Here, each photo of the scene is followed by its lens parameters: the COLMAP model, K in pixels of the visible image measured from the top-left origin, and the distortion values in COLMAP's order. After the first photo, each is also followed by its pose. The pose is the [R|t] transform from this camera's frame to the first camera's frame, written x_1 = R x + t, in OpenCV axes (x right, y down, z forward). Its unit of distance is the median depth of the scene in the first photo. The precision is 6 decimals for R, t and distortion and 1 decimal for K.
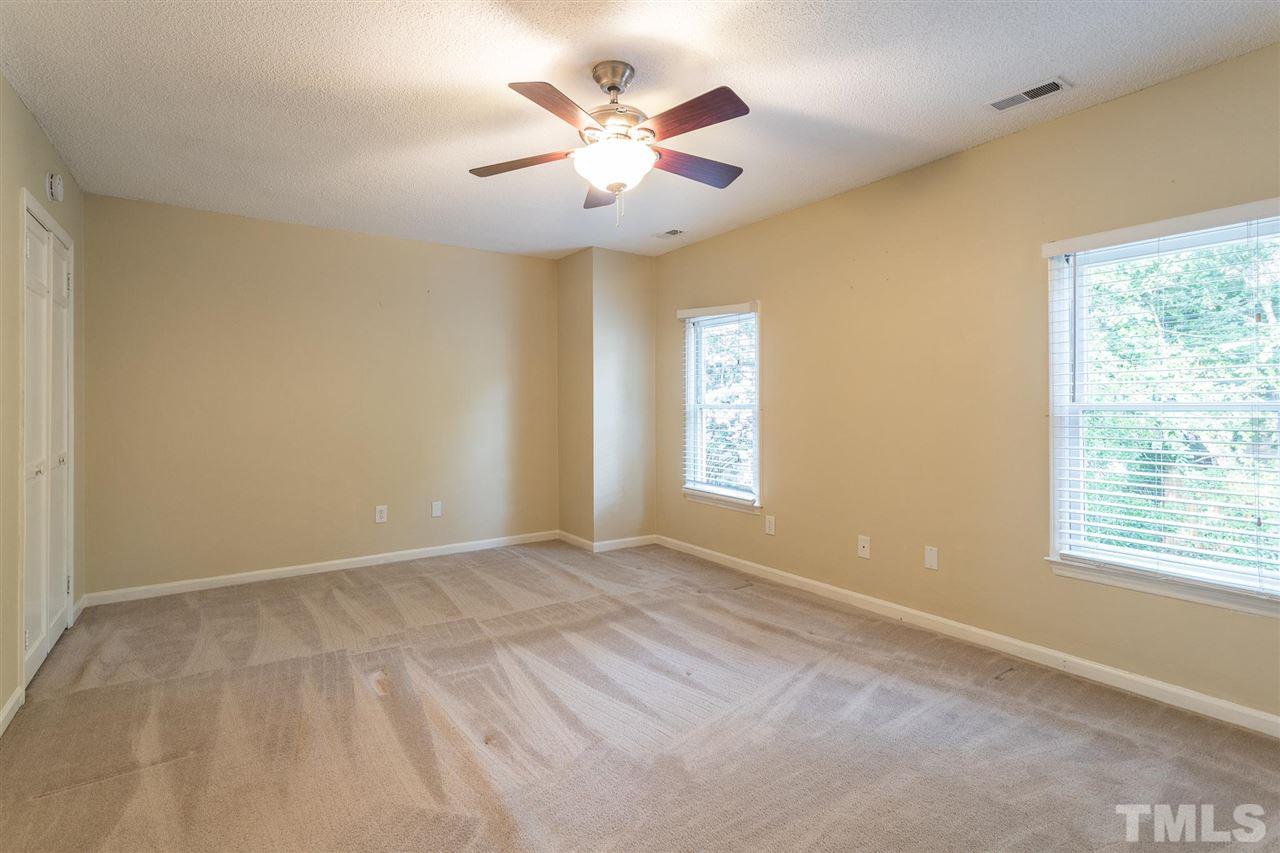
lens RADIAL K [[612.3, 0, 653.6], [0, 612.3, 403.3], [0, 0, 1]] dist [0.007111, -0.001247]
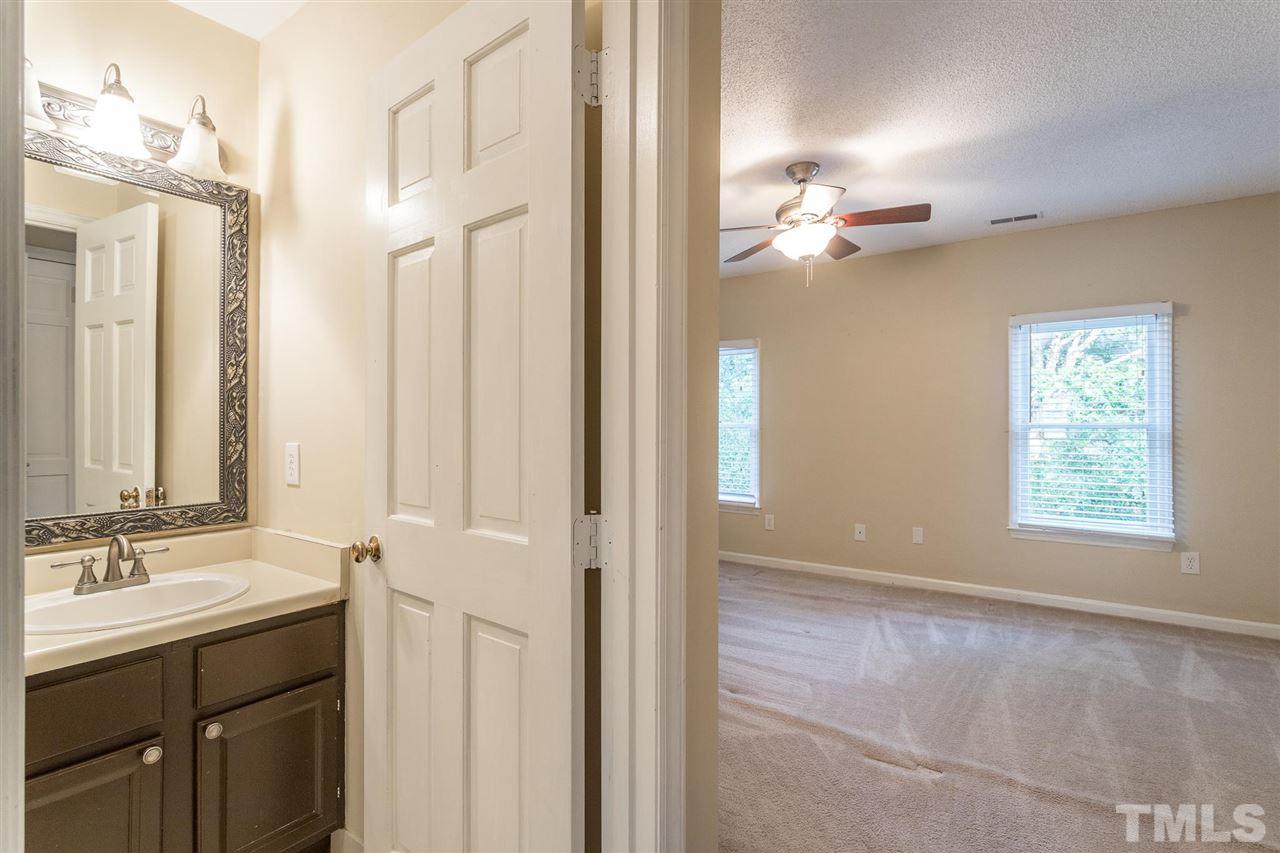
lens RADIAL K [[612.3, 0, 626.7], [0, 612.3, 423.8], [0, 0, 1]] dist [0.007111, -0.001247]
pose [[0.940271, 0.000668, 0.340426, -0.759460], [-0.001267, 0.999998, 0.001537, -0.000230], [-0.340424, -0.001876, 0.940270, -0.087364]]
